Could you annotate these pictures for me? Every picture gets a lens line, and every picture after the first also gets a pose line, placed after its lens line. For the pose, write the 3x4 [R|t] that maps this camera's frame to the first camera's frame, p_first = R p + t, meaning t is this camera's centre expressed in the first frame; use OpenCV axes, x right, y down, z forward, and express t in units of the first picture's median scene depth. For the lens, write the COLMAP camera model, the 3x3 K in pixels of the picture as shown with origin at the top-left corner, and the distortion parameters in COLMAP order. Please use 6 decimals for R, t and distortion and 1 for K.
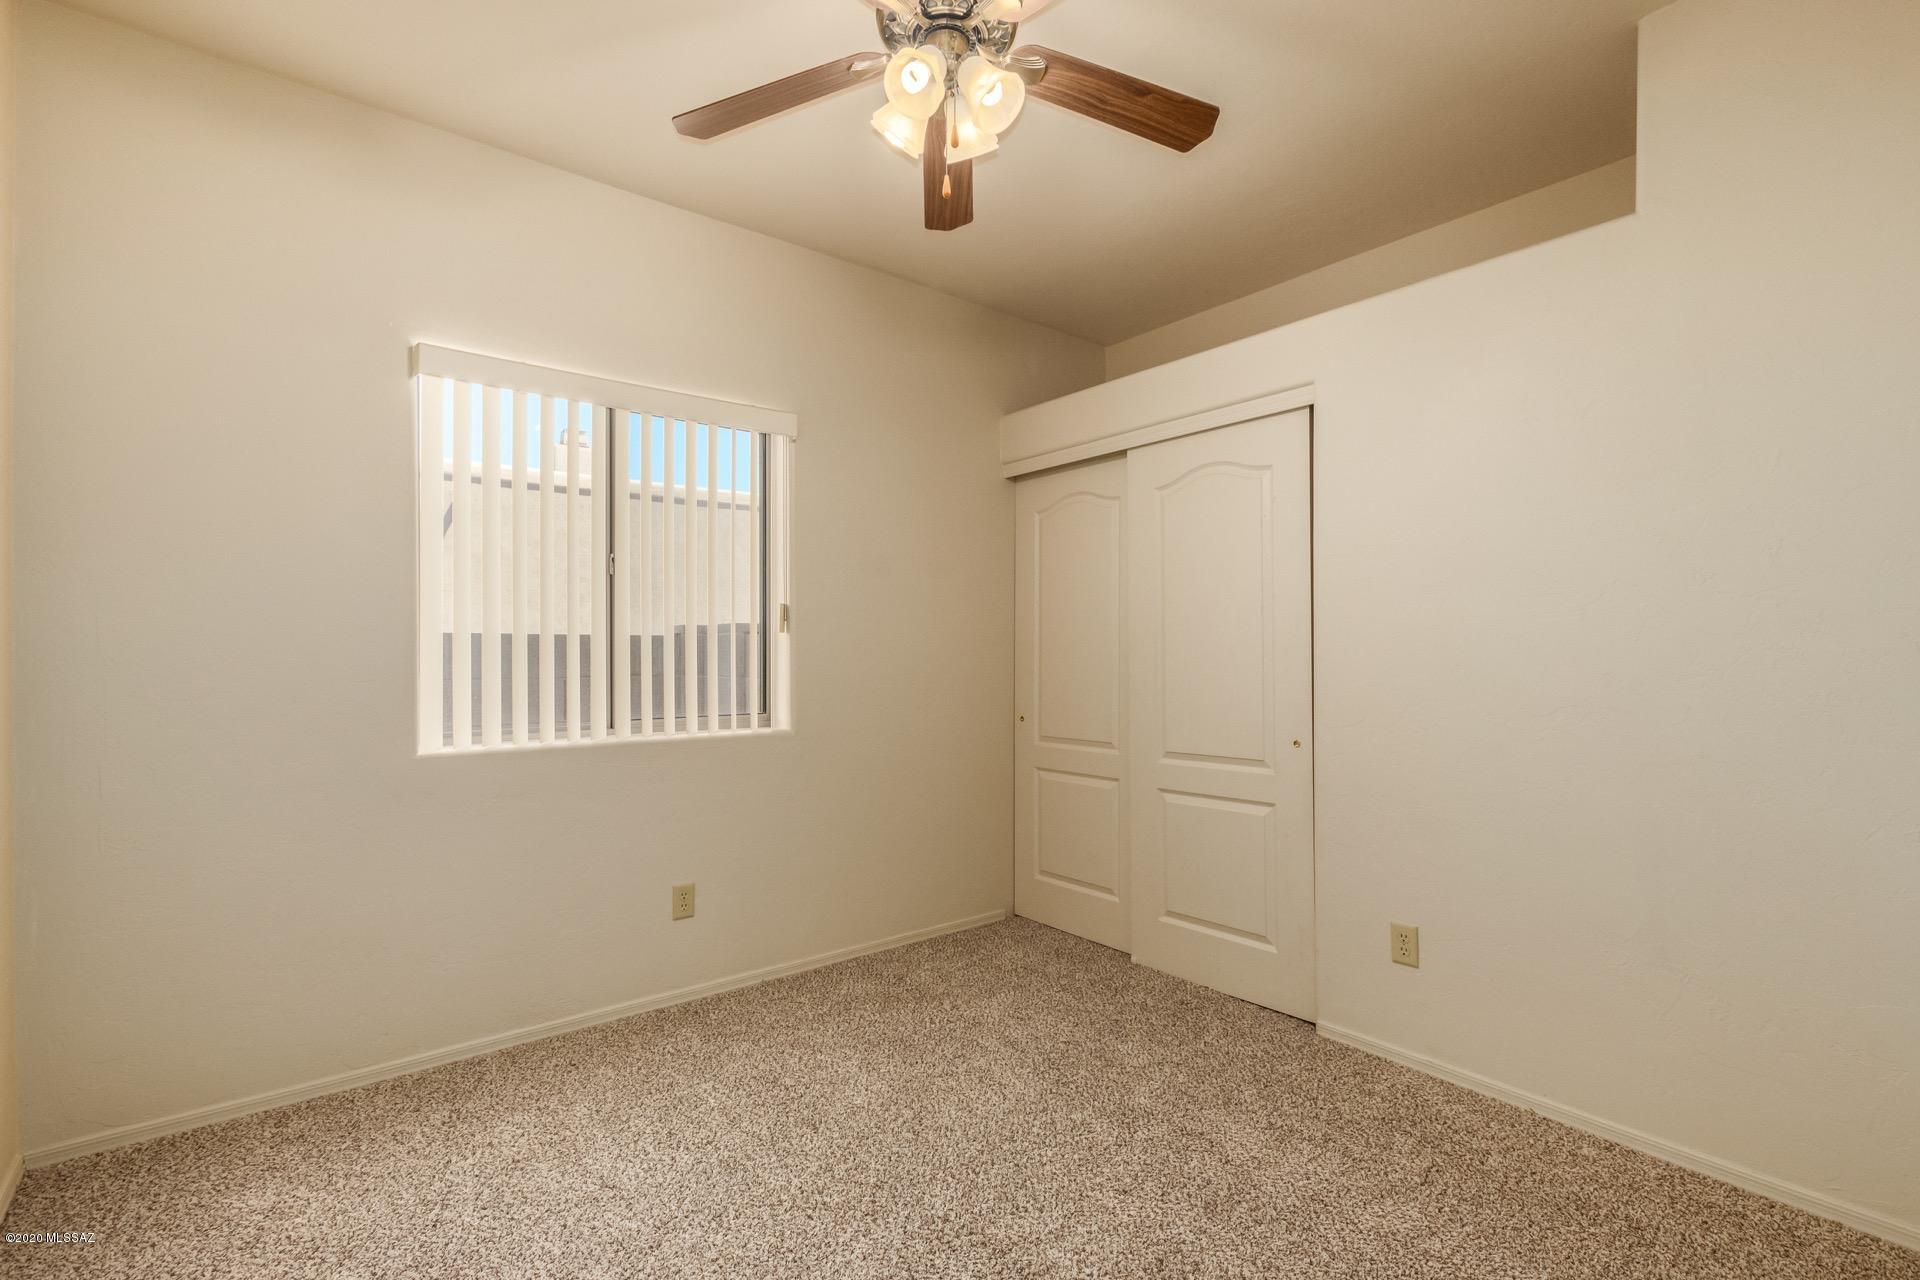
lens RADIAL K [[880.0, 0, 960.0], [0, 880.0, 640.0], [0, 0, 1]] dist [-0.000576, -0.000039]
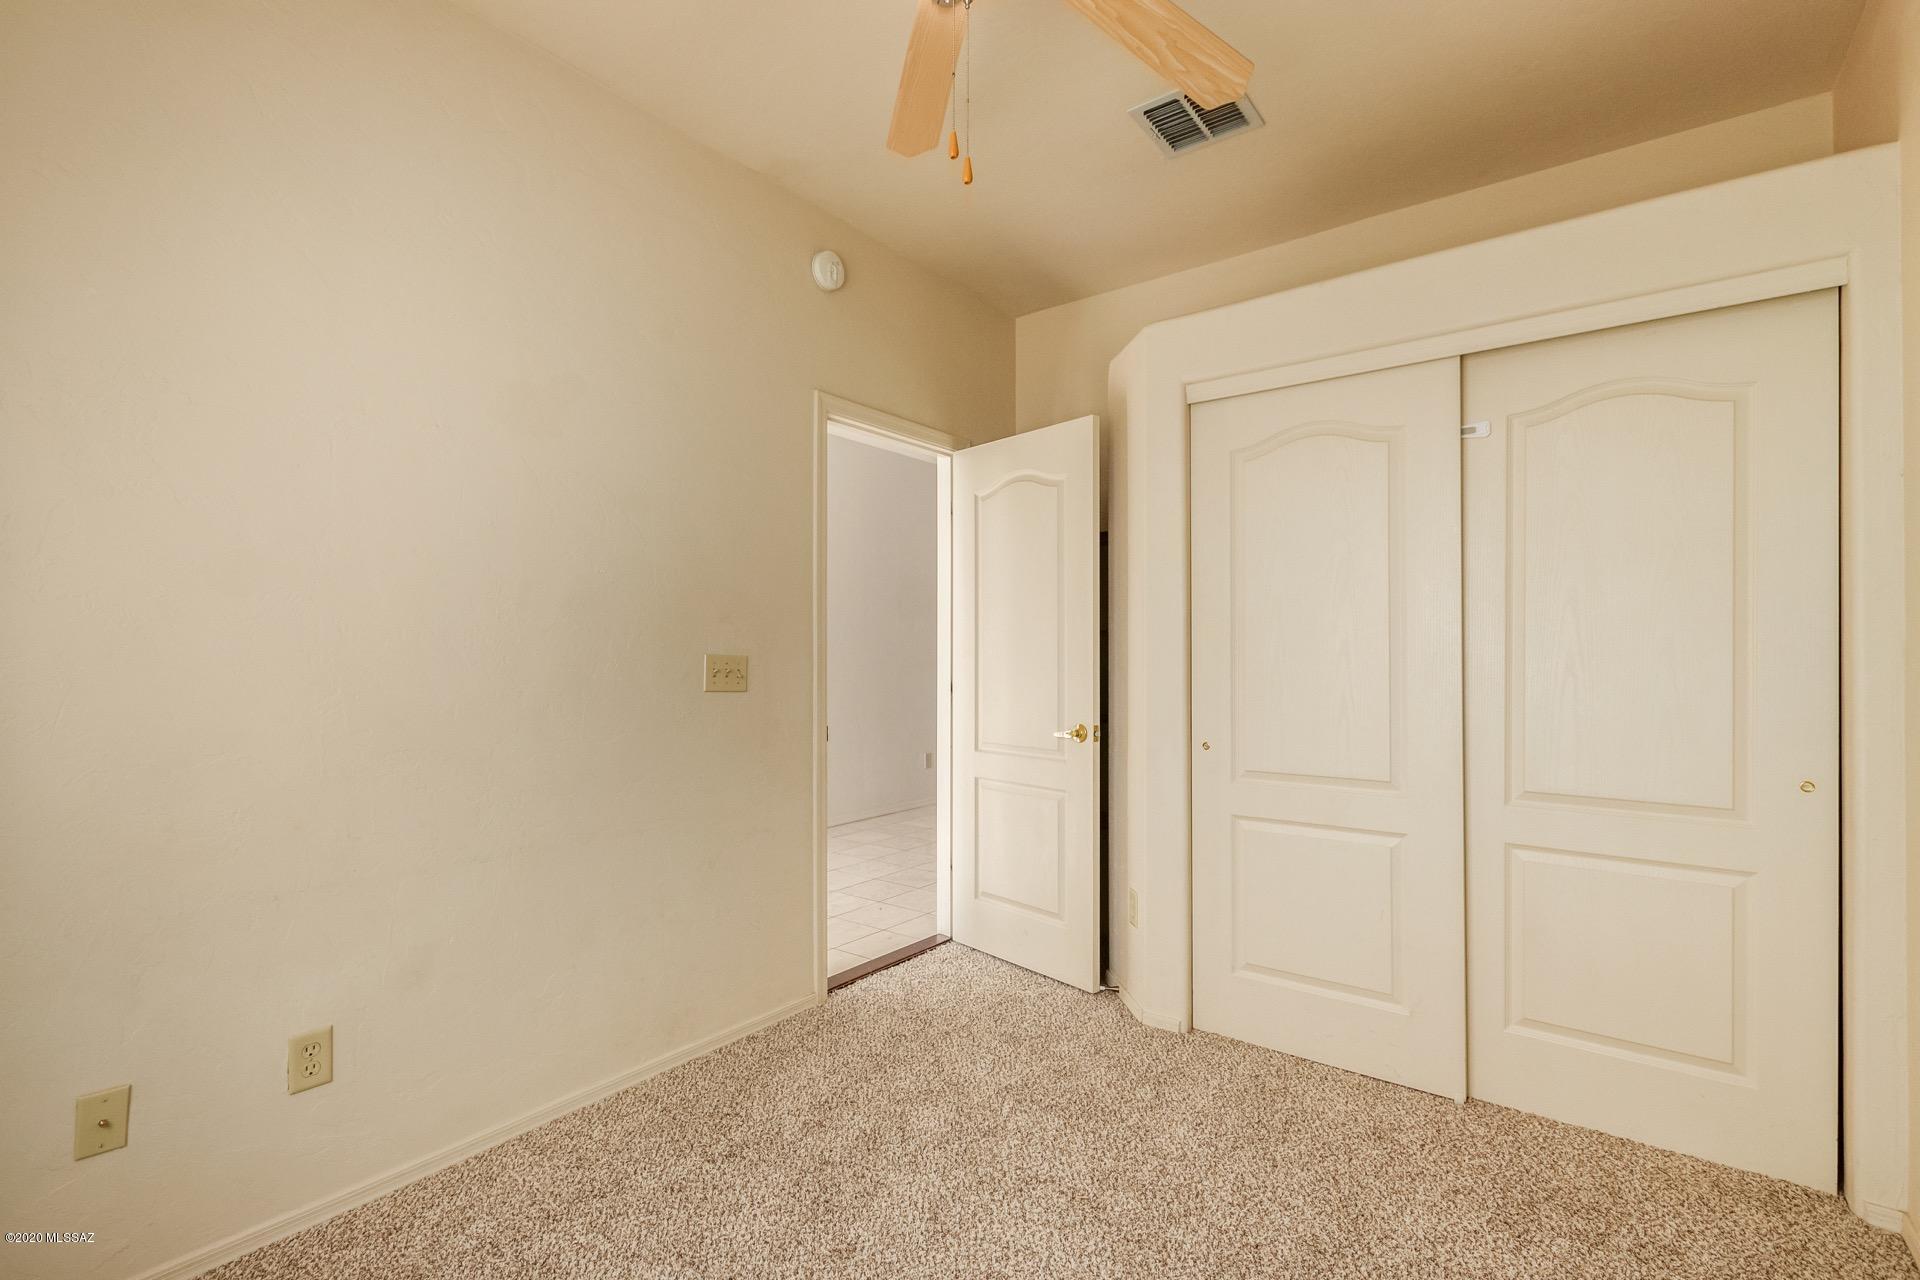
lens RADIAL K [[850.8, 0, 960.0], [0, 850.8, 640.0], [0, 0, 1]] dist [0.000228, -0.000036]
pose [[0.967731, 0.011296, 0.251731, -0.252439], [-0.013544, 0.999882, 0.007199, 0.003077], [-0.251620, -0.010377, 0.967770, 0.331600]]
